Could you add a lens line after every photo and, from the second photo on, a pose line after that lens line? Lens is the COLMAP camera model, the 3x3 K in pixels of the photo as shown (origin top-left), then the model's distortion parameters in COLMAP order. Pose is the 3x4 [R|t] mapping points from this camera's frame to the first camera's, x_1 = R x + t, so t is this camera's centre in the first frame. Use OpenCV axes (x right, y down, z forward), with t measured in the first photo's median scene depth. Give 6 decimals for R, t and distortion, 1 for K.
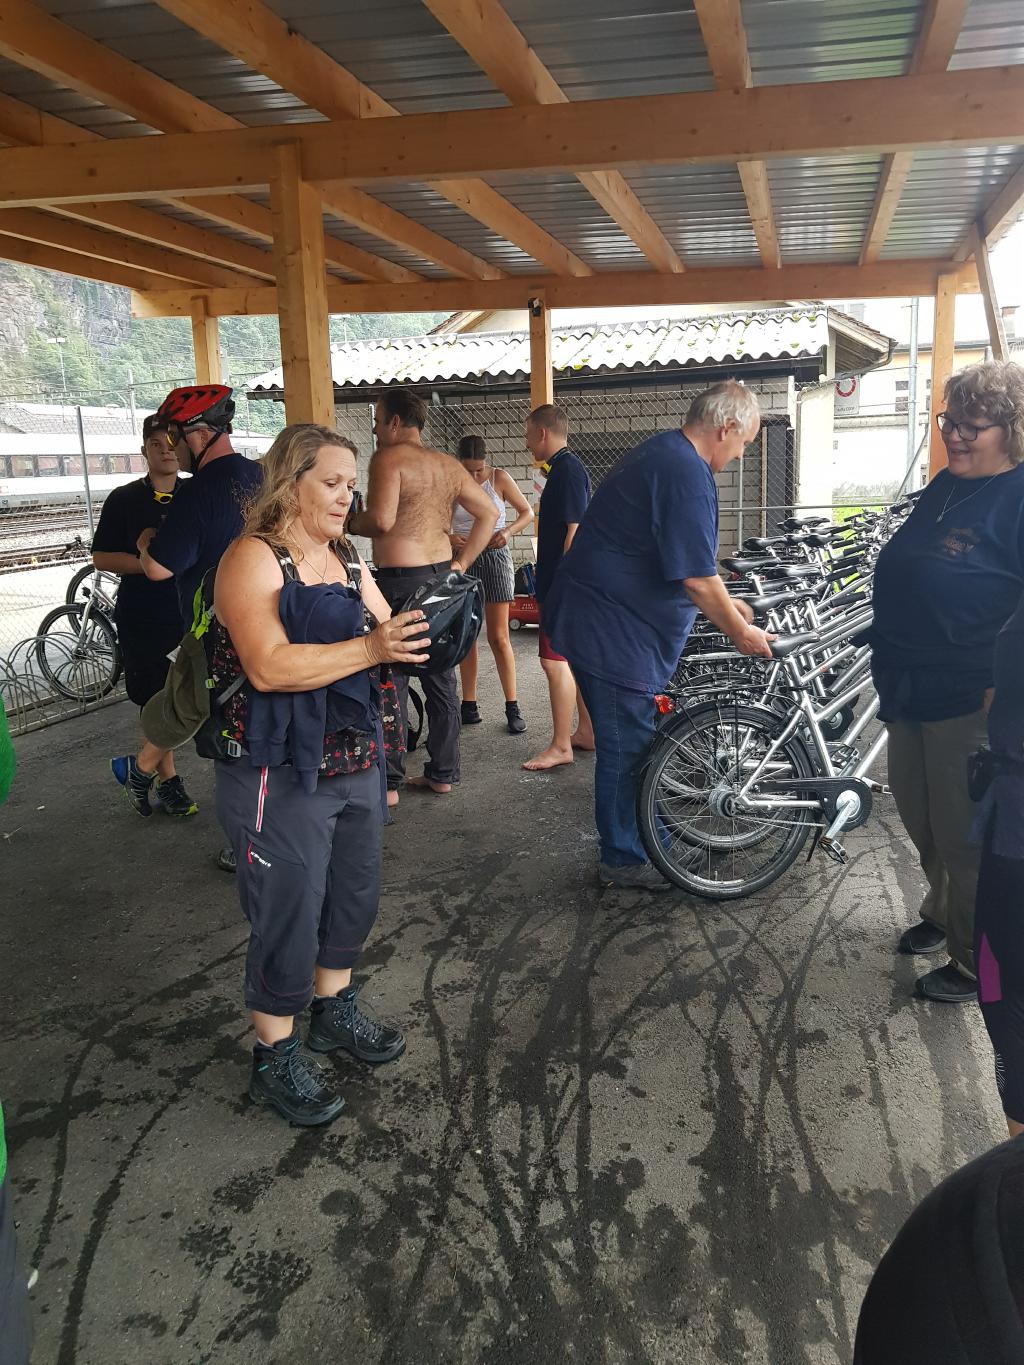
lens RADIAL K [[1050.7, 0, 512.0], [0, 1050.7, 682.5], [0, 0, 1]] dist [0.050609, -0.005677]
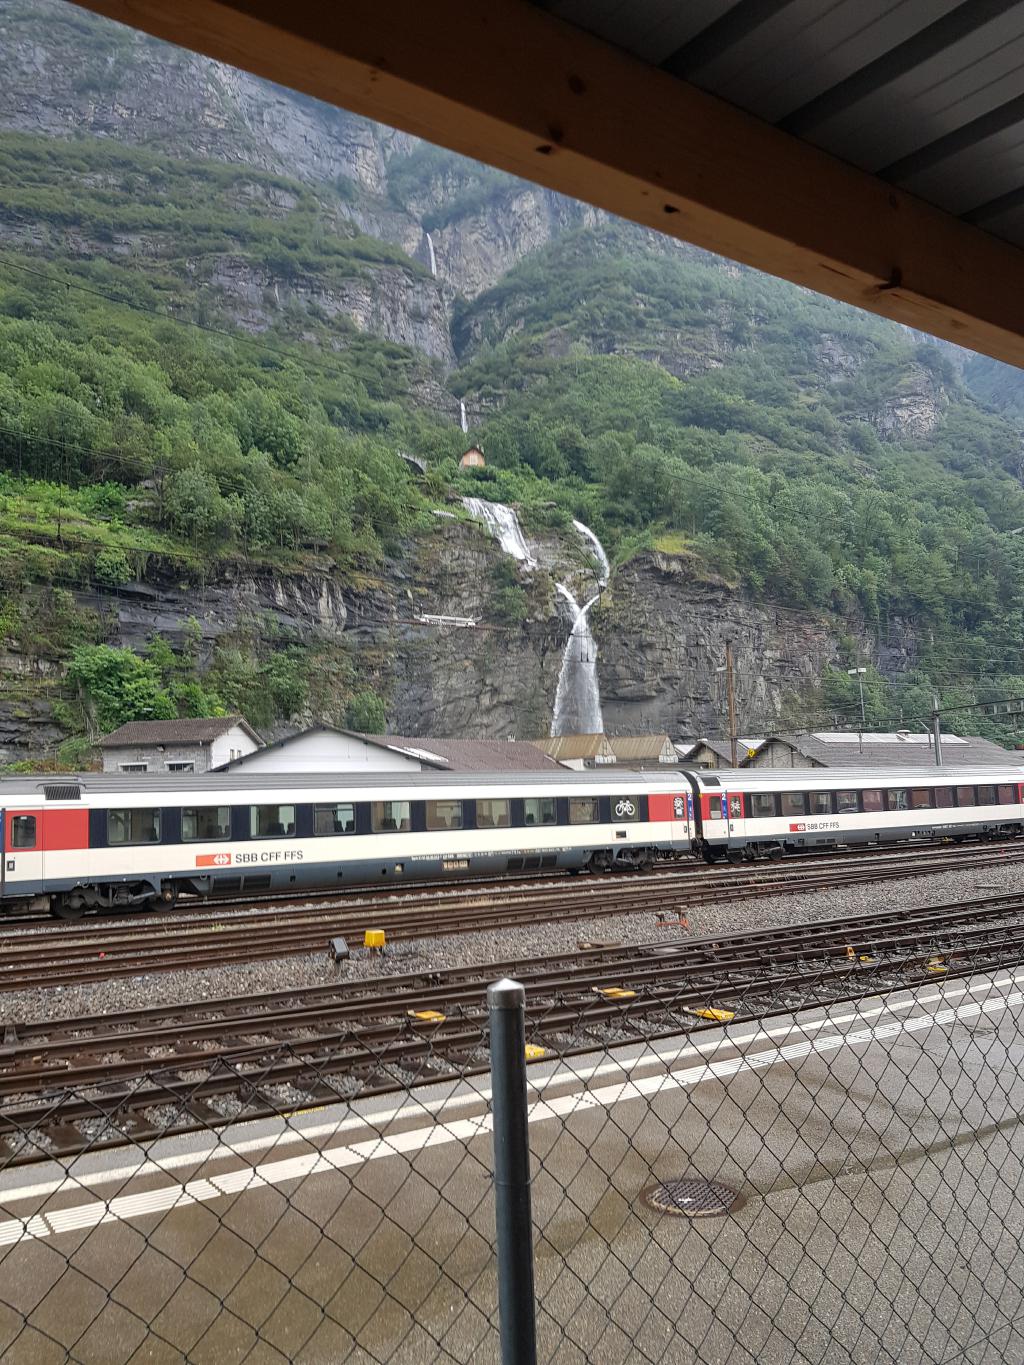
lens RADIAL K [[1050.7, 0, 512.0], [0, 1050.7, 682.5], [0, 0, 1]] dist [0.050609, -0.005677]
pose [[0.770208, -0.067055, -0.634258, -0.066880], [-0.123954, 0.959759, -0.251990, -0.031030], [0.625631, 0.272703, 0.730902, 0.121566]]
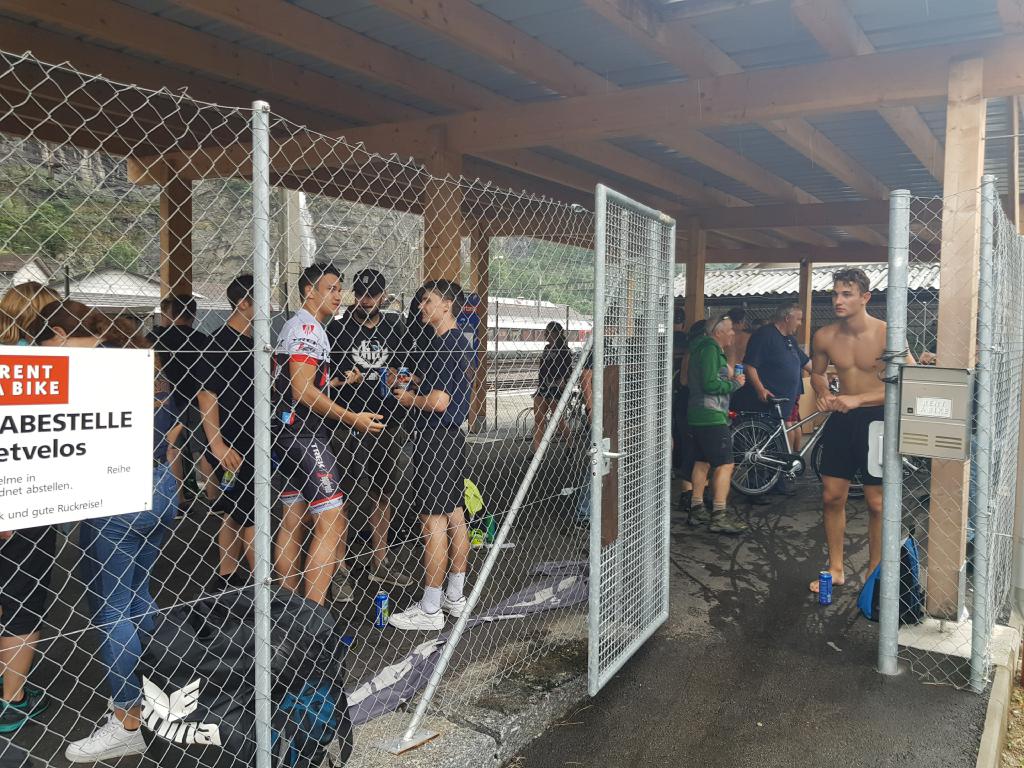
lens RADIAL K [[788.2, 0, 512.0], [0, 788.2, 384.0], [0, 0, 1]] dist [0.050609, -0.005677]
pose [[0.937936, 0.057505, -0.342007, 0.001747], [-0.107291, 0.985892, -0.128473, 0.005658], [0.329794, 0.157194, 0.930874, -0.026128]]
